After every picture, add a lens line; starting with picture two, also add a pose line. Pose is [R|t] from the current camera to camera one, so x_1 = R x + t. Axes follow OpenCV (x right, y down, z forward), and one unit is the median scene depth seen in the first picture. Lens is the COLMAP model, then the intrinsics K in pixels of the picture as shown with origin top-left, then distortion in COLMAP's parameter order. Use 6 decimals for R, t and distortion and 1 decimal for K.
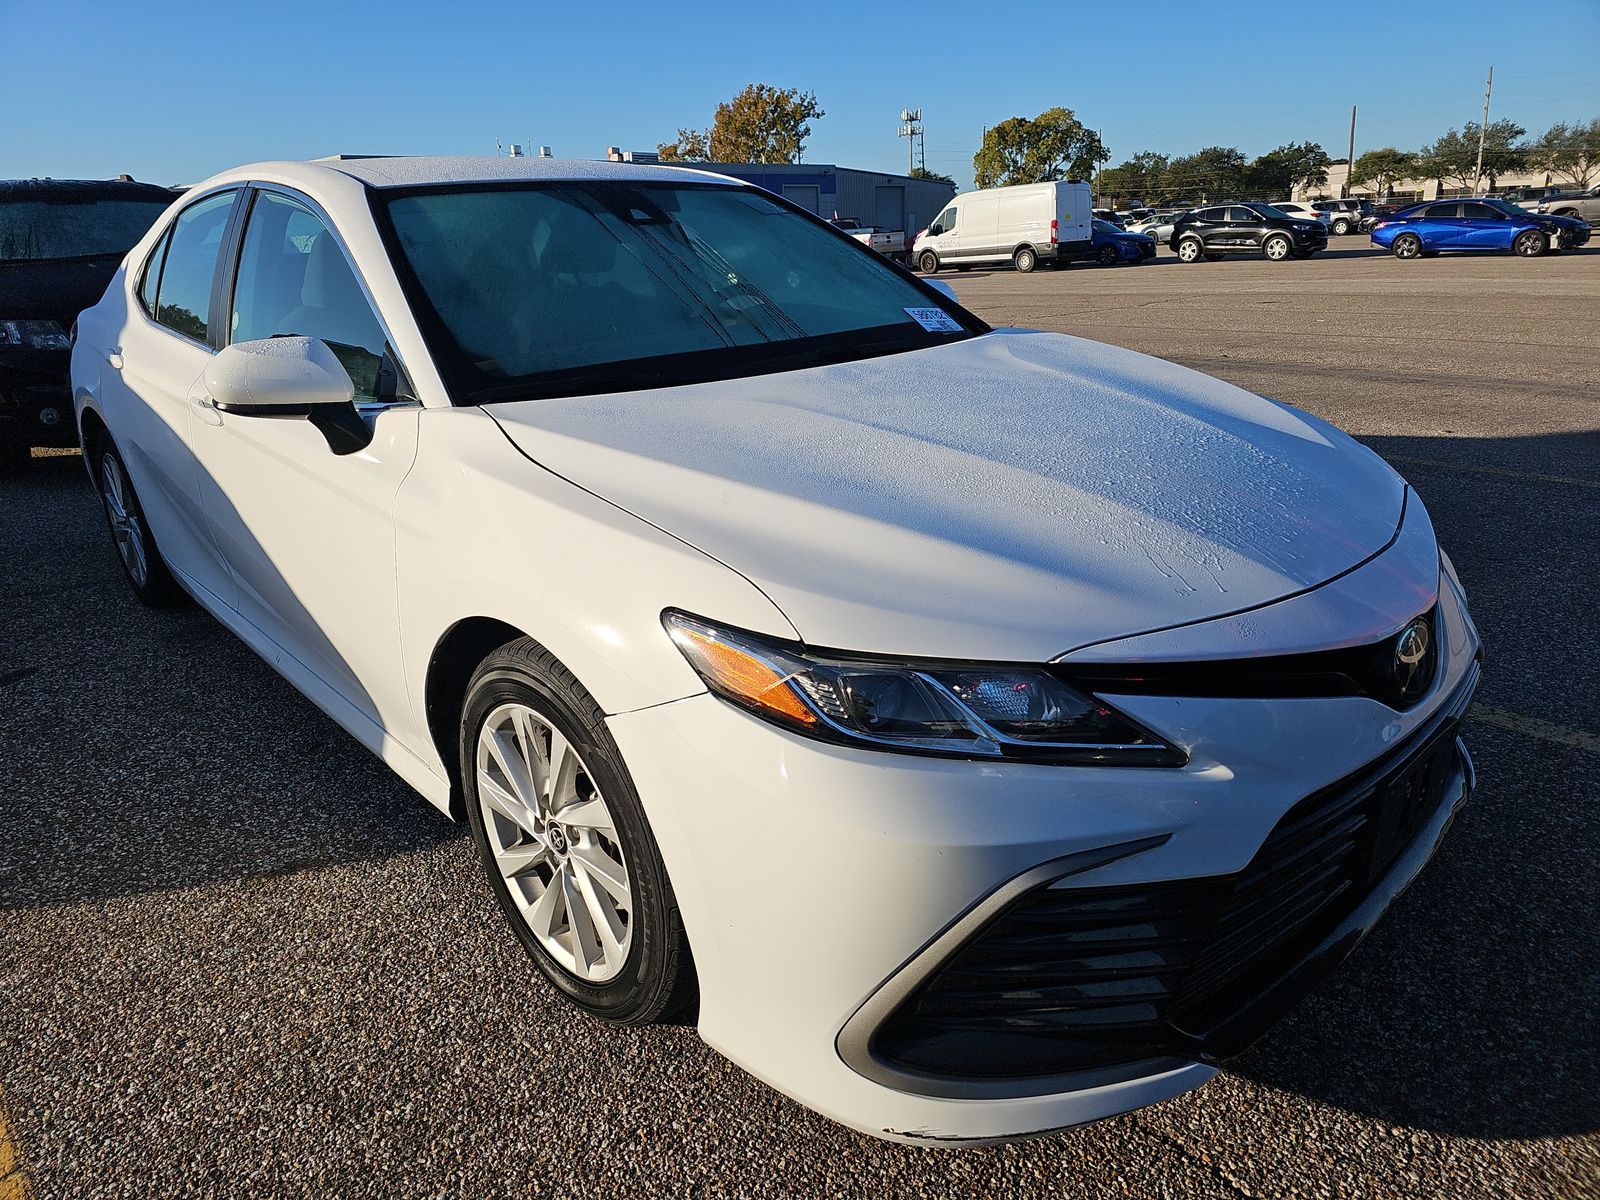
lens RADIAL K [[1086.1, 0, 793.1], [0, 1086.1, 593.0], [0, 0, 1]] dist [0.031551, -0.039721]
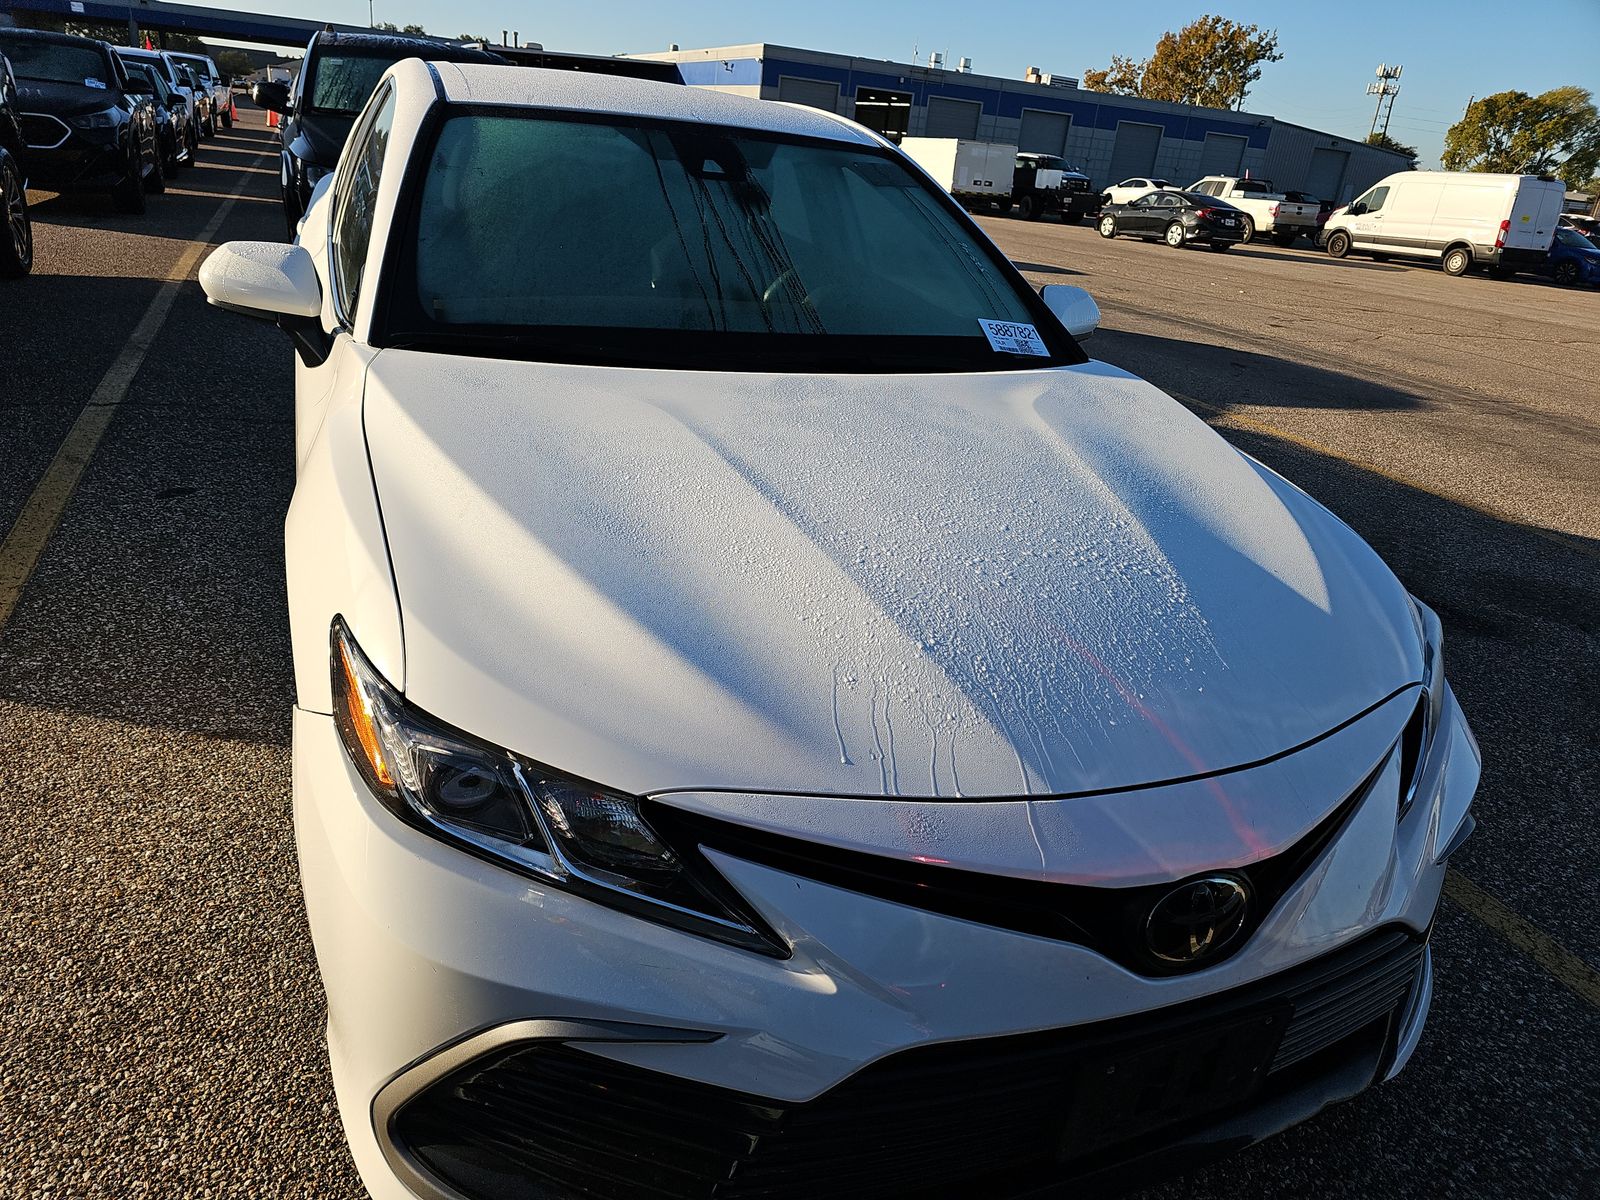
lens RADIAL K [[1086.1, 0, 801.0], [0, 1086.1, 612.1], [0, 0, 1]] dist [0.031551, -0.039721]
pose [[0.927694, 0.258339, -0.269527, 0.263984], [-0.235917, 0.965170, 0.113094, -0.098190], [0.289356, -0.041330, 0.956329, 0.109167]]
